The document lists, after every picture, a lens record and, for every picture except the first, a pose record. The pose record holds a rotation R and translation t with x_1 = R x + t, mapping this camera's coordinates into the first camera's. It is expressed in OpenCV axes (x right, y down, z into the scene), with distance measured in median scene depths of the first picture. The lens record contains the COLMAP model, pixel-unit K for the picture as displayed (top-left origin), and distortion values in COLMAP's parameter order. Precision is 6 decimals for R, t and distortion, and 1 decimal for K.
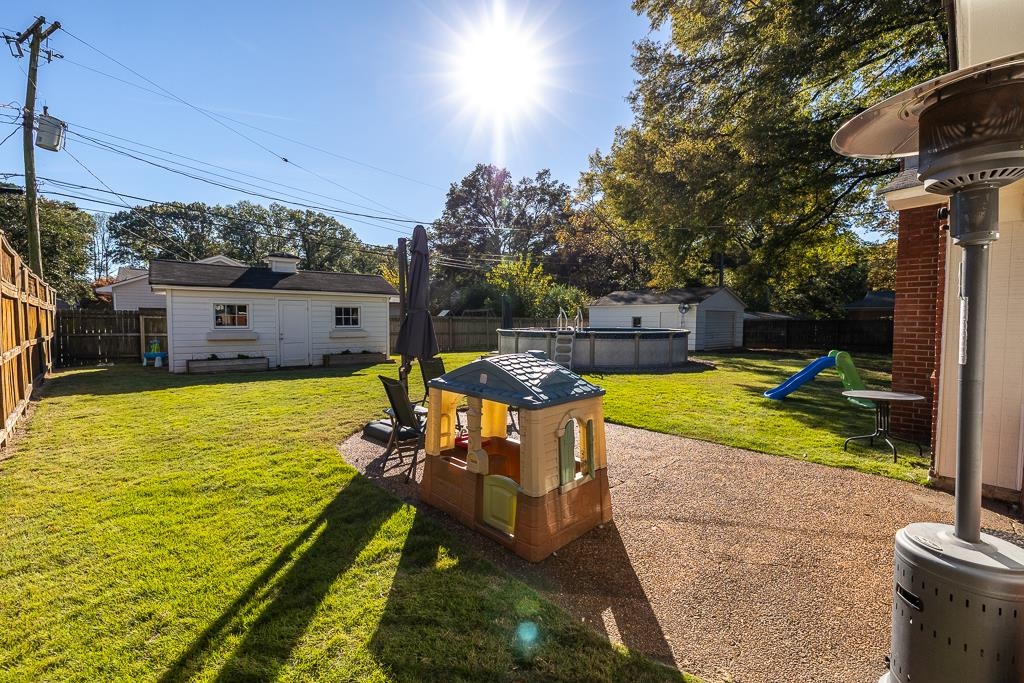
lens RADIAL K [[427.7, 0, 508.6], [0, 427.7, 339.3], [0, 0, 1]] dist [0.002866, -0.000362]
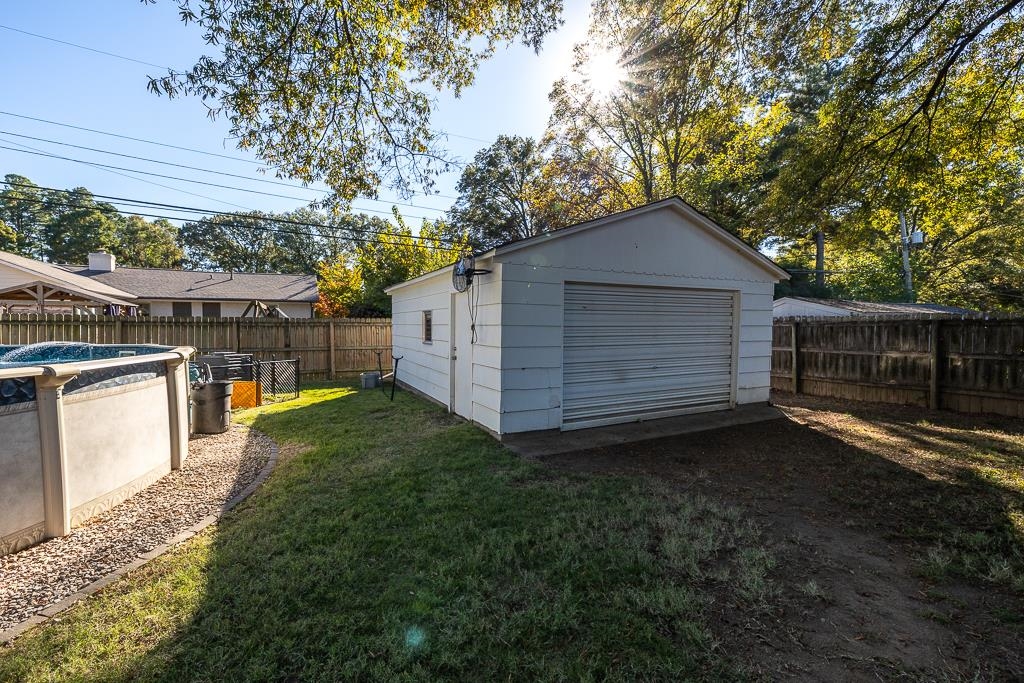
lens RADIAL K [[427.7, 0, 510.0], [0, 427.7, 342.8], [0, 0, 1]] dist [0.002866, -0.000362]
pose [[0.974532, 0.005753, -0.224175, 0.399454], [-0.006604, 0.999974, -0.003046, -0.023752], [0.224152, 0.004449, 0.974544, 0.597779]]
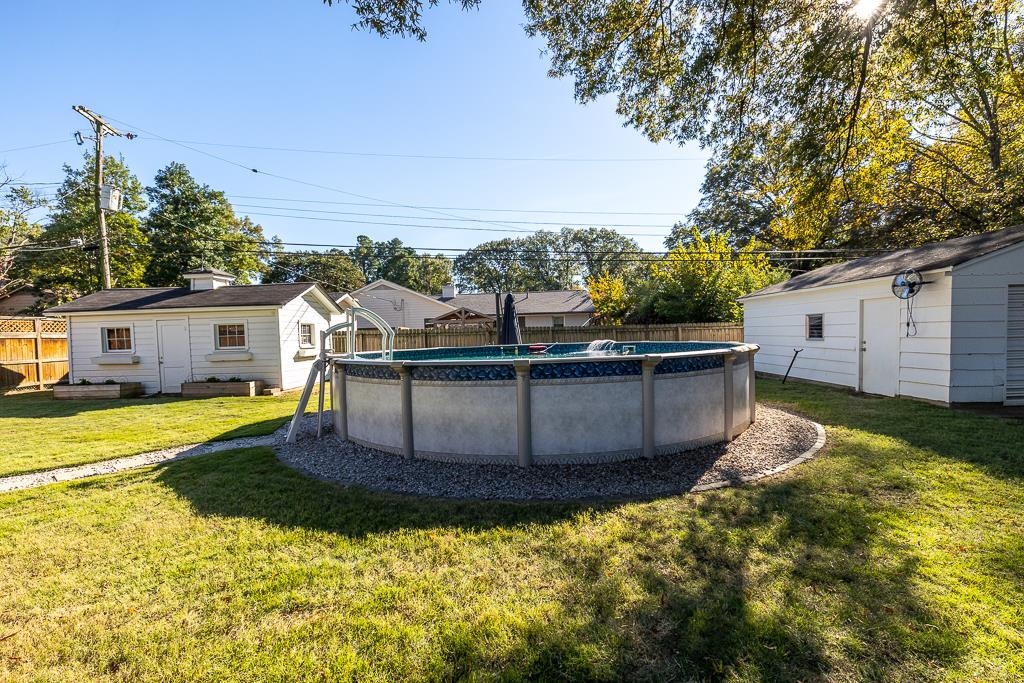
lens RADIAL K [[427.7, 0, 509.8], [0, 427.7, 346.3], [0, 0, 1]] dist [0.002866, -0.000362]
pose [[0.755750, -0.005944, -0.654834, 0.313279], [0.000340, 0.999962, -0.008684, -0.014174], [0.654861, 0.006340, 0.755723, 0.394701]]
